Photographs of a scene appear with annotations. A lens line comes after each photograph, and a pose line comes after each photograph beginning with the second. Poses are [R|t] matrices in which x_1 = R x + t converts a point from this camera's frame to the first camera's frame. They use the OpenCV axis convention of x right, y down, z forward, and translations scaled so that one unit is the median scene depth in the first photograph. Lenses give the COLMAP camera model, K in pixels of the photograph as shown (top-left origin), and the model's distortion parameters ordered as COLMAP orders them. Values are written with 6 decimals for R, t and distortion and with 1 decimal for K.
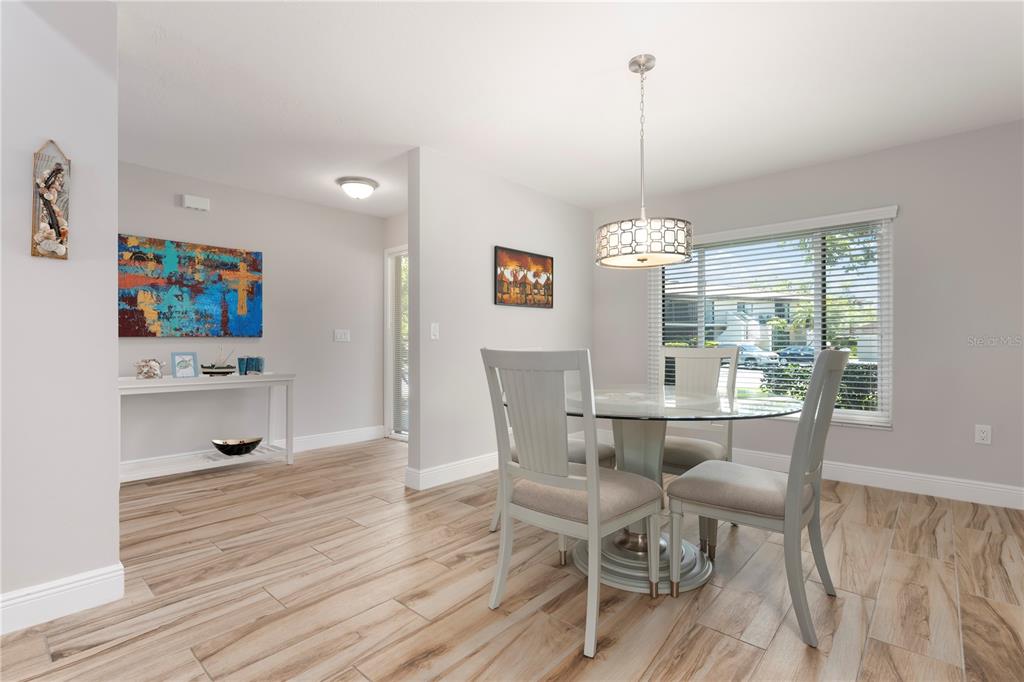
lens RADIAL K [[479.0, 0, 512.0], [0, 479.0, 341.0], [0, 0, 1]] dist [-0.001578, 0.000004]
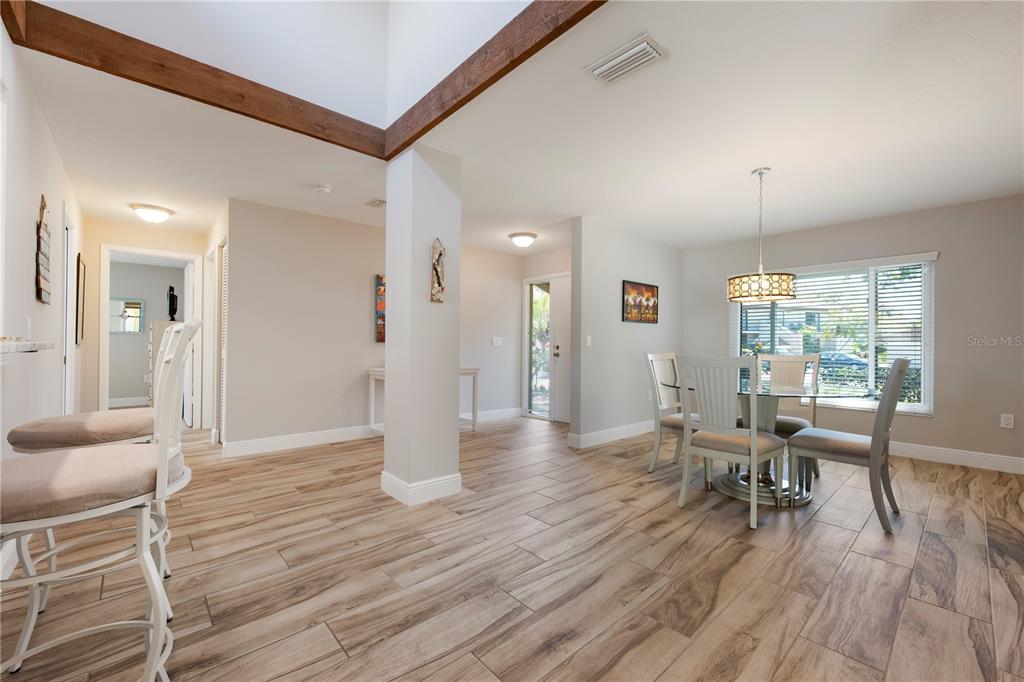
lens RADIAL K [[417.3, 0, 512.0], [0, 417.3, 341.0], [0, 0, 1]] dist [-0.001294, -0.000254]
pose [[0.994431, 0.009626, -0.104948, -0.366860], [-0.010312, 0.999929, -0.005992, -0.012777], [0.104883, 0.007041, 0.994460, -0.408928]]
